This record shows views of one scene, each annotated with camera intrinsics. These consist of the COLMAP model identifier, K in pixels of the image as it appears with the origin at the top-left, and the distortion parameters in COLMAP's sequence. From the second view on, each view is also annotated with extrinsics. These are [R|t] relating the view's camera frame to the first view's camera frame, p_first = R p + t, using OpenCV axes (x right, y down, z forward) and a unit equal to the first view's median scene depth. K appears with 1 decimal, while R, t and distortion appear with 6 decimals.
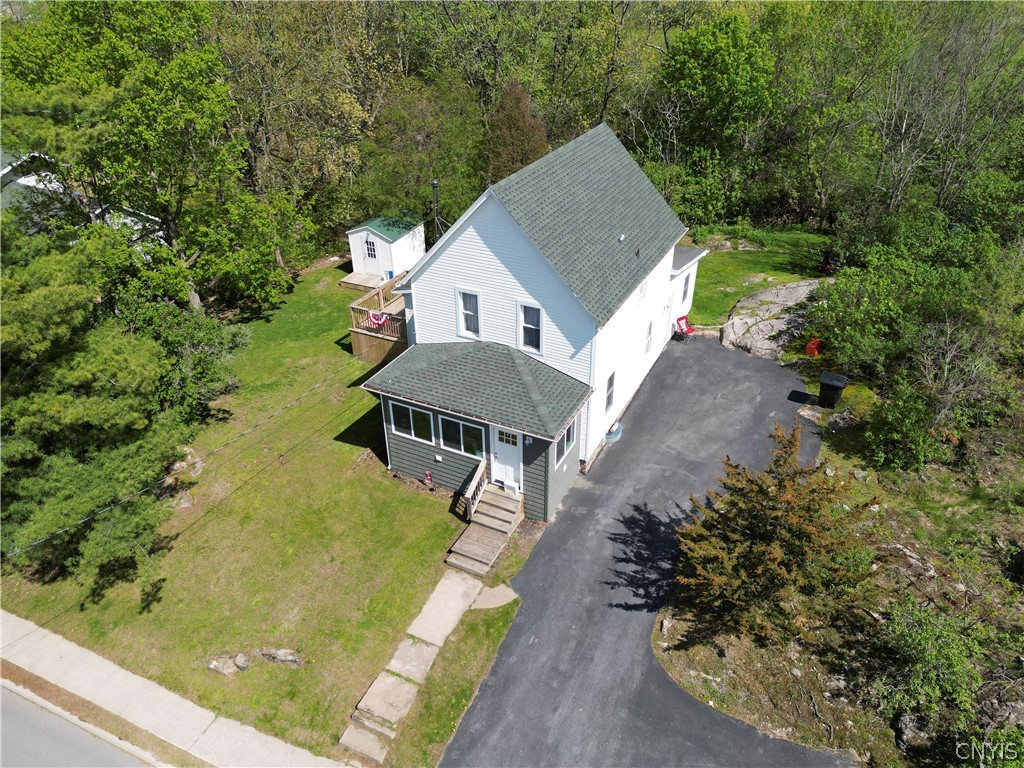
lens RADIAL K [[724.8, 0, 512.0], [0, 724.8, 384.0], [0, 0, 1]] dist [0.032958, -0.027564]
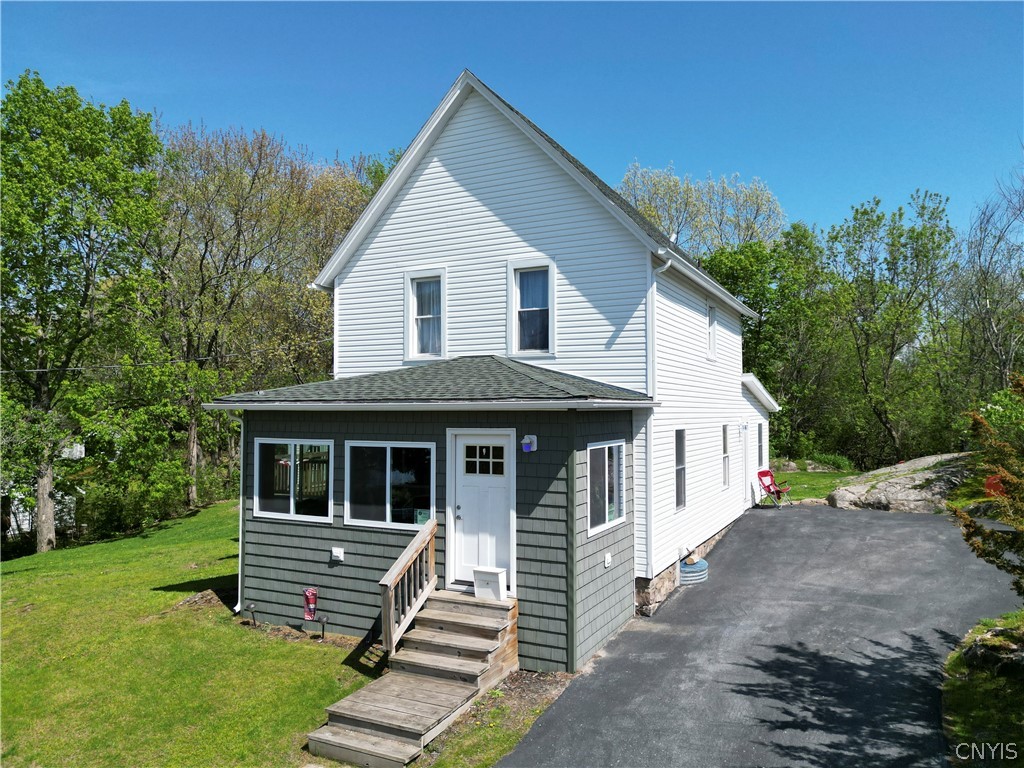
lens RADIAL K [[744.6, 0, 512.0], [0, 744.6, 384.0], [0, 0, 1]] dist [0.002185, -0.002817]
pose [[0.999926, 0.012085, 0.001290, 0.010463], [-0.009324, 0.830832, -0.556445, 0.291859], [-0.007797, 0.556392, 0.830883, 0.560275]]
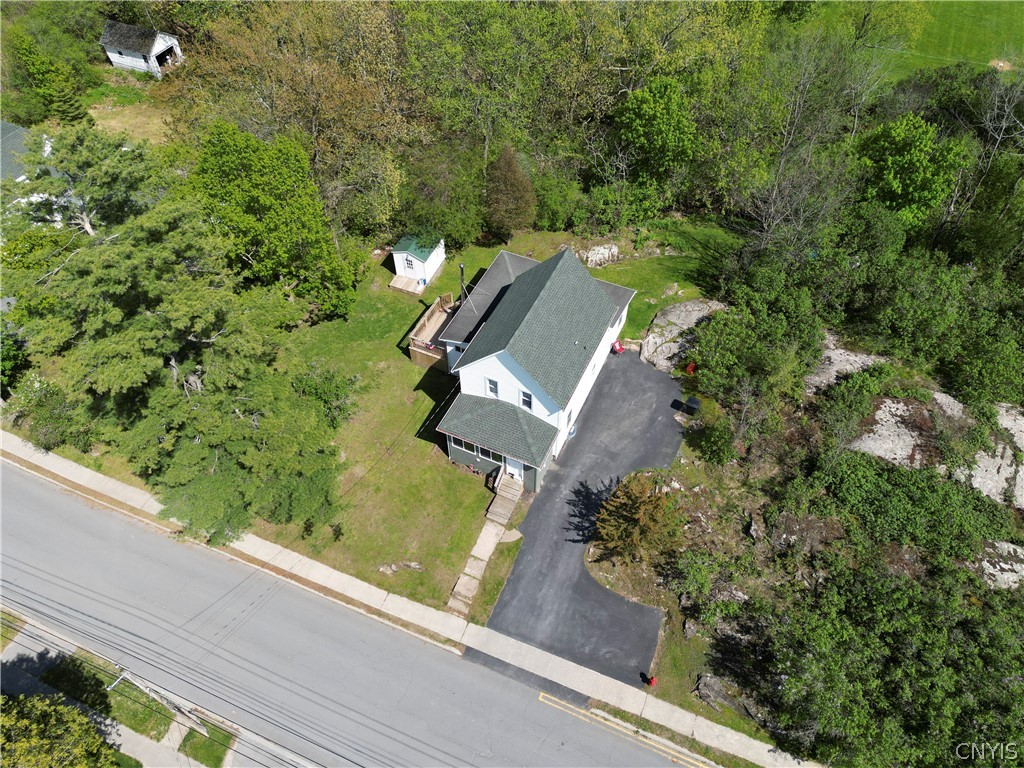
lens RADIAL K [[724.8, 0, 512.0], [0, 724.8, 384.0], [0, 0, 1]] dist [0.032958, -0.027564]
pose [[0.999383, -0.024222, 0.025429, -0.058426], [0.014437, 0.943429, 0.331261, -0.742416], [-0.032014, -0.330690, 0.943196, -0.755406]]
